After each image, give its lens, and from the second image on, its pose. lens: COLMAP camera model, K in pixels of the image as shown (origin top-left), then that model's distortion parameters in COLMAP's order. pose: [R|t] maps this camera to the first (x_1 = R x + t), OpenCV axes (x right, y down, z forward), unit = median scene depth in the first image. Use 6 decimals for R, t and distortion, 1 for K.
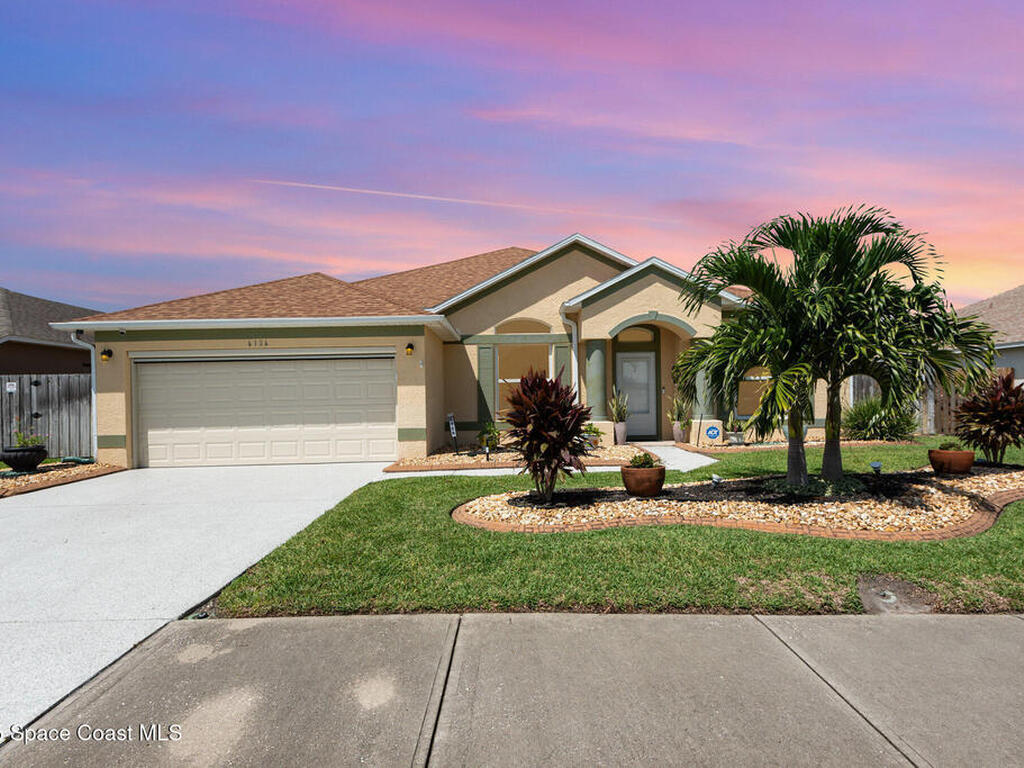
lens RADIAL K [[523.2, 0, 510.7], [0, 523.2, 399.3], [0, 0, 1]] dist [0.002612, 0.000777]
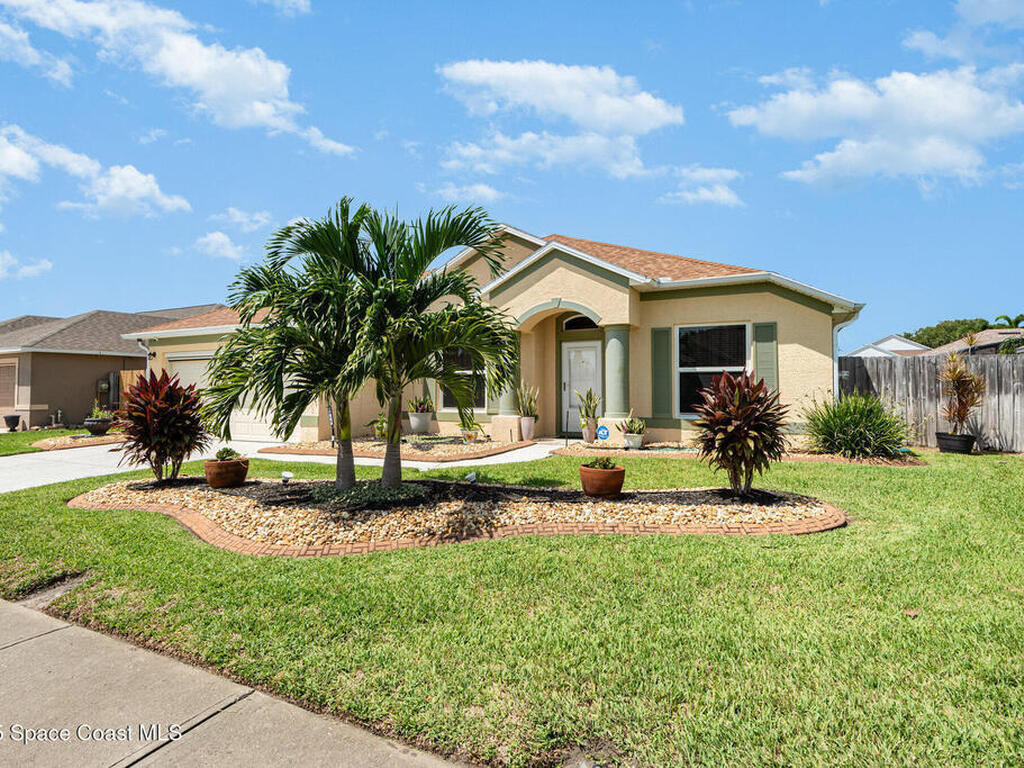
lens RADIAL K [[523.2, 0, 510.7], [0, 523.2, 399.3], [0, 0, 1]] dist [0.002612, 0.000777]
pose [[0.900899, 0.022826, -0.433428, 0.704433], [-0.008465, 0.999350, 0.035035, -0.025450], [0.433946, -0.027894, 0.900507, 0.144522]]
